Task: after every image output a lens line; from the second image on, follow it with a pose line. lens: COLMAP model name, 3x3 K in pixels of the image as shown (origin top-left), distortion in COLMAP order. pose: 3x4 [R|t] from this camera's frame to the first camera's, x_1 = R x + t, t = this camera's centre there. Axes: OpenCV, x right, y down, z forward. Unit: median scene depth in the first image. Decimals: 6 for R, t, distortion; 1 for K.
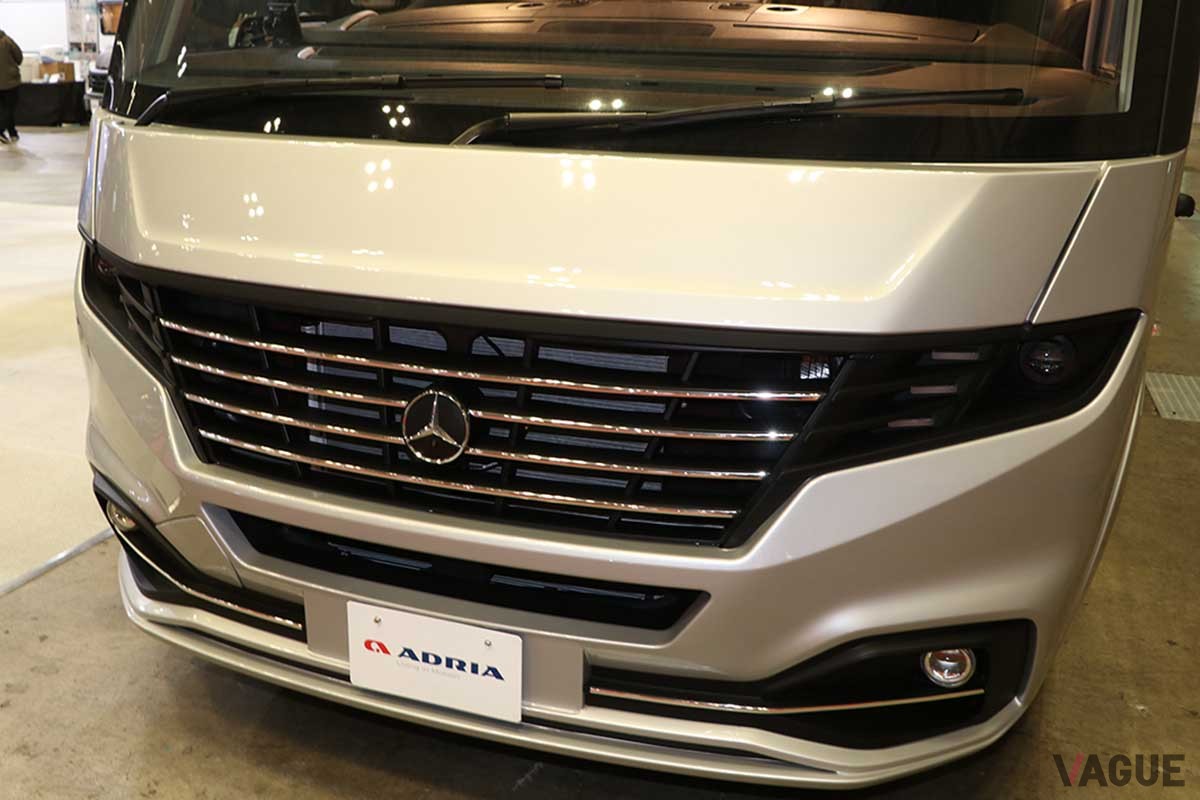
lens RADIAL K [[1190.6, 0, 600.0], [0, 1190.6, 400.0], [0, 0, 1]] dist [-0.004546, -0.003705]
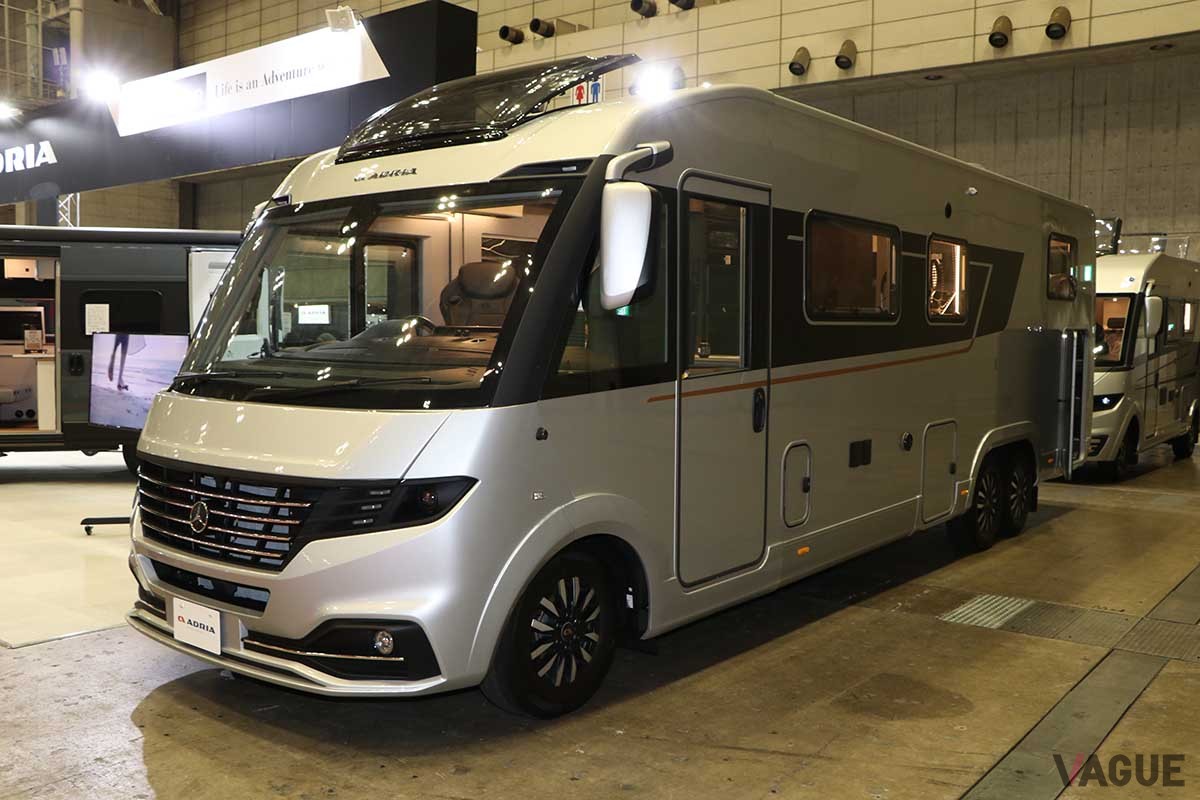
lens RADIAL K [[1190.6, 0, 600.0], [0, 1190.6, 400.0], [0, 0, 1]] dist [-0.004546, -0.003705]
pose [[0.918219, -0.005145, -0.396040, 1.447988], [-0.090231, 0.970906, -0.221812, 0.238003], [0.385659, 0.239407, 0.891039, -0.793597]]
